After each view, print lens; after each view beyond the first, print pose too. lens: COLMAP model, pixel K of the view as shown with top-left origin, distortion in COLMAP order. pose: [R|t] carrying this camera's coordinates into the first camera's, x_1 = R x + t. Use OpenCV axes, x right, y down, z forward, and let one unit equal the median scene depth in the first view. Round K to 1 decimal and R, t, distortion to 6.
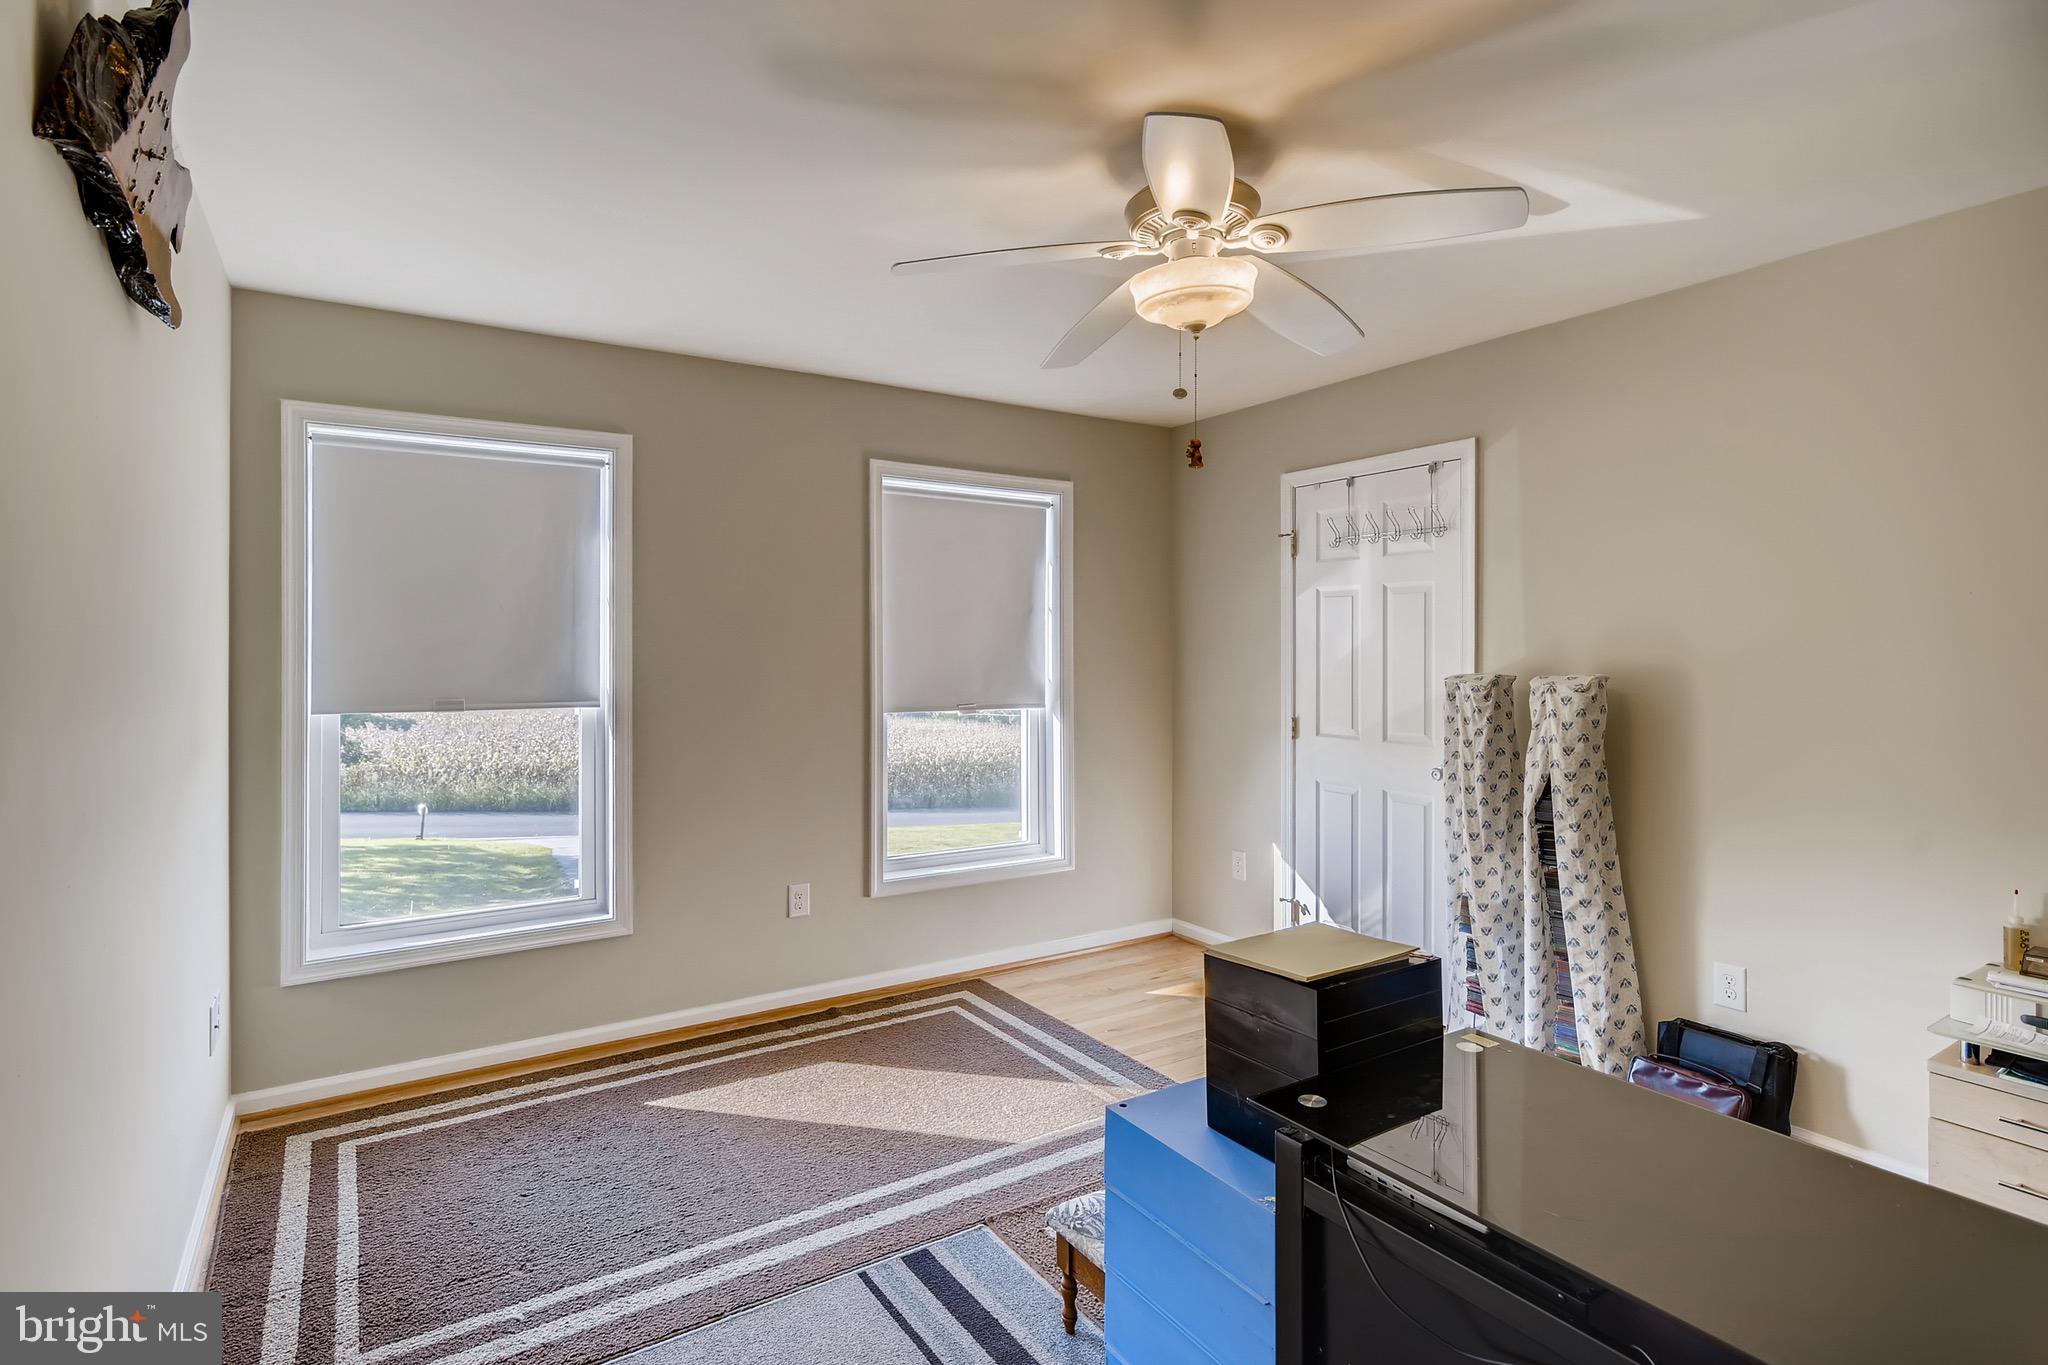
lens RADIAL K [[1016.2, 0, 1013.5], [0, 1016.2, 664.3], [0, 0, 1]] dist [0.006005, -0.001892]
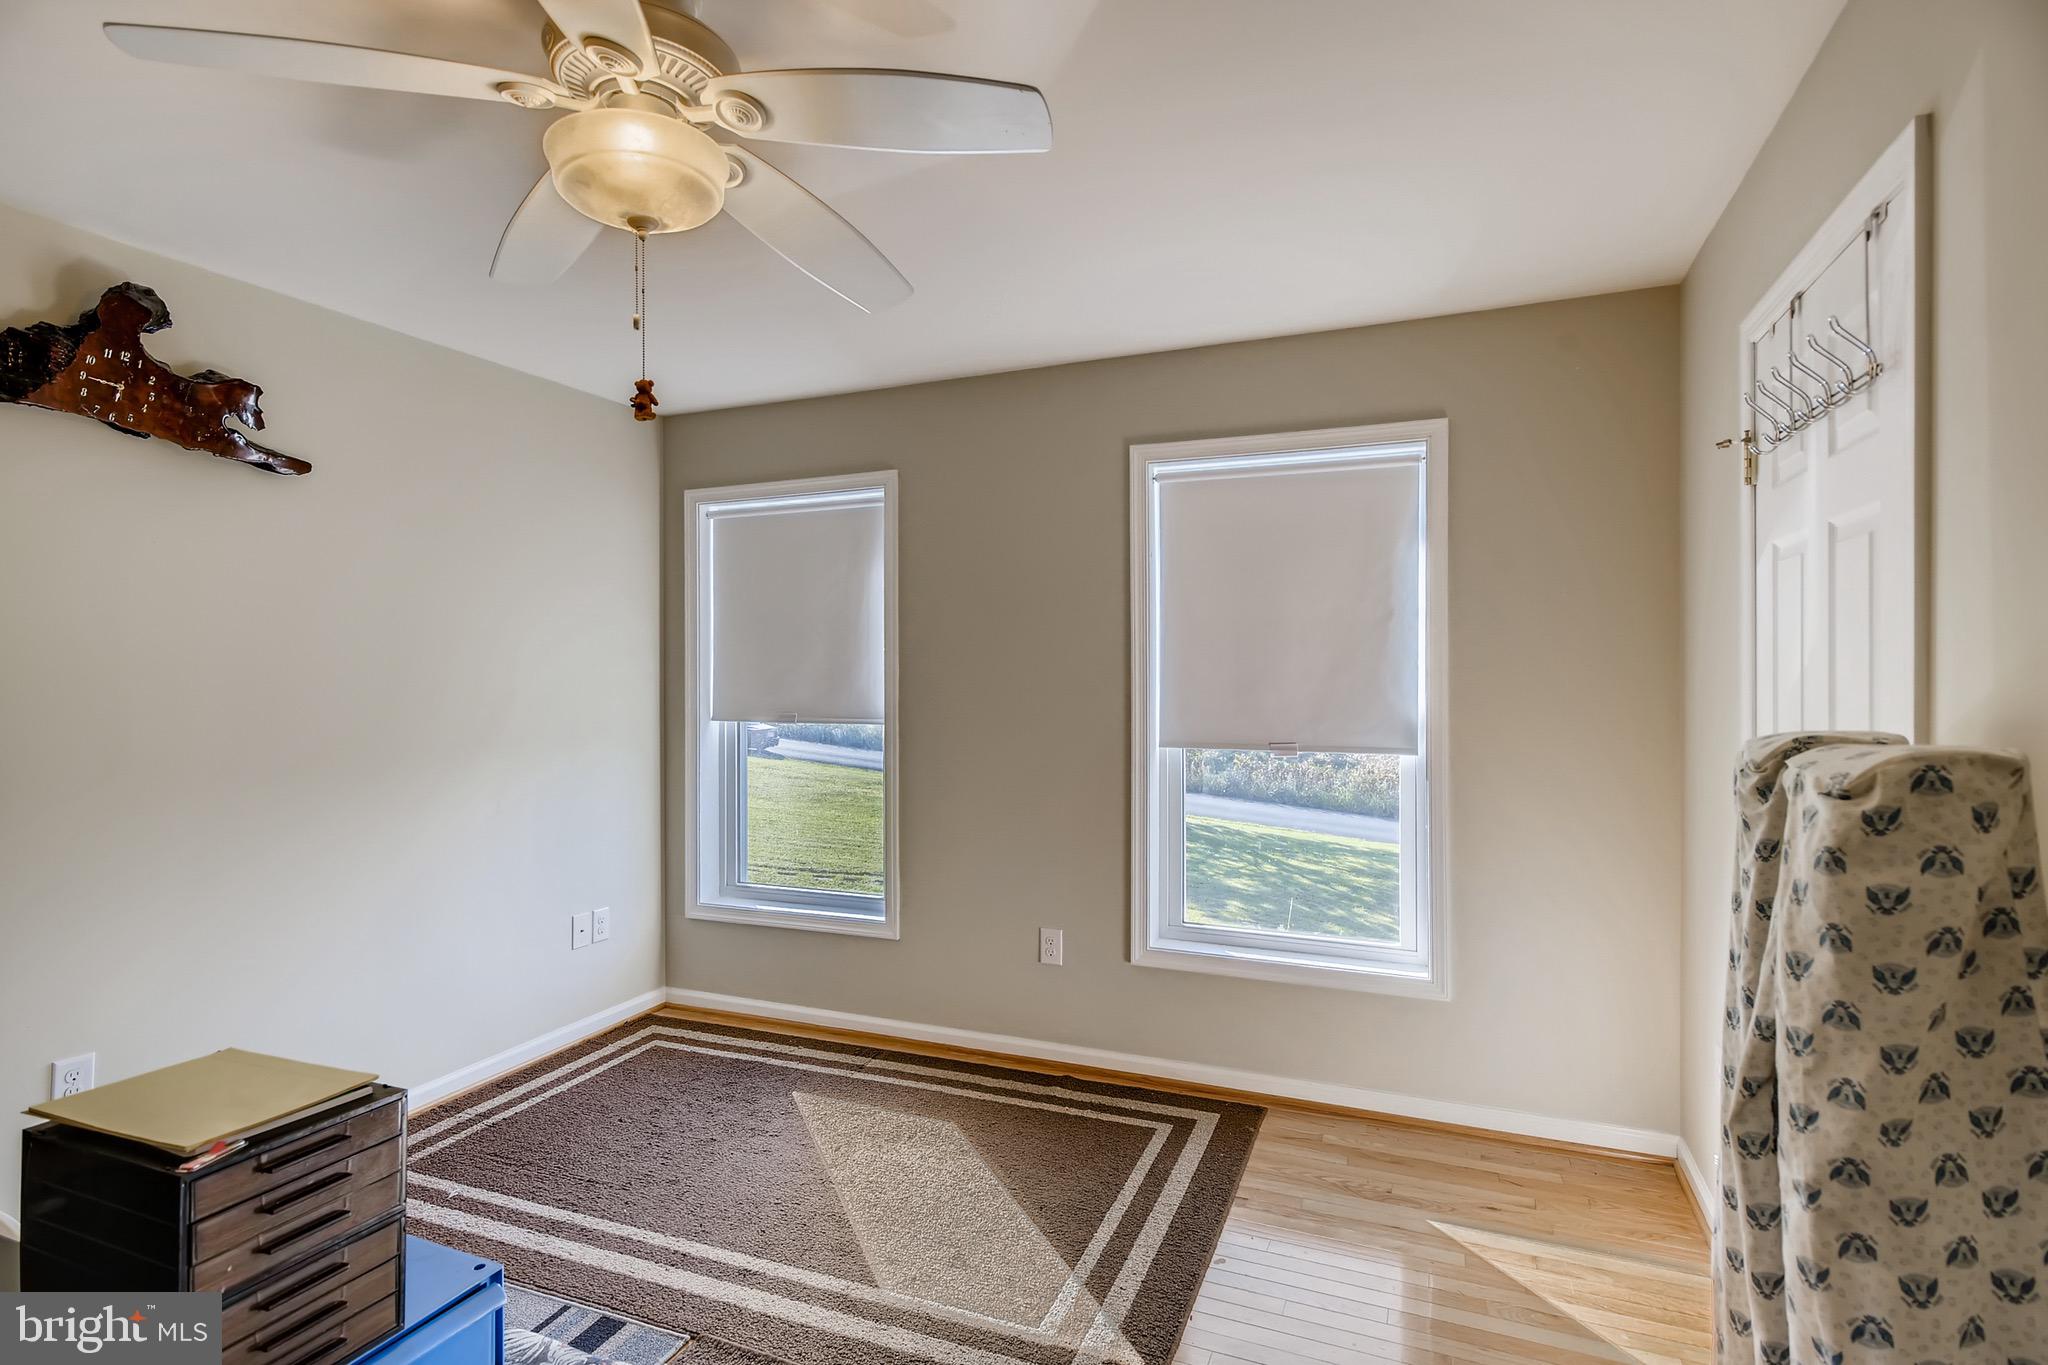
lens RADIAL K [[1016.2, 0, 1020.8], [0, 1016.2, 682.3], [0, 0, 1]] dist [0.006005, -0.001892]
pose [[0.574956, 0.007284, -0.818152, 0.585039], [-0.009169, 0.999955, 0.002459, -0.007630], [0.818133, 0.006088, 0.574997, 0.510944]]
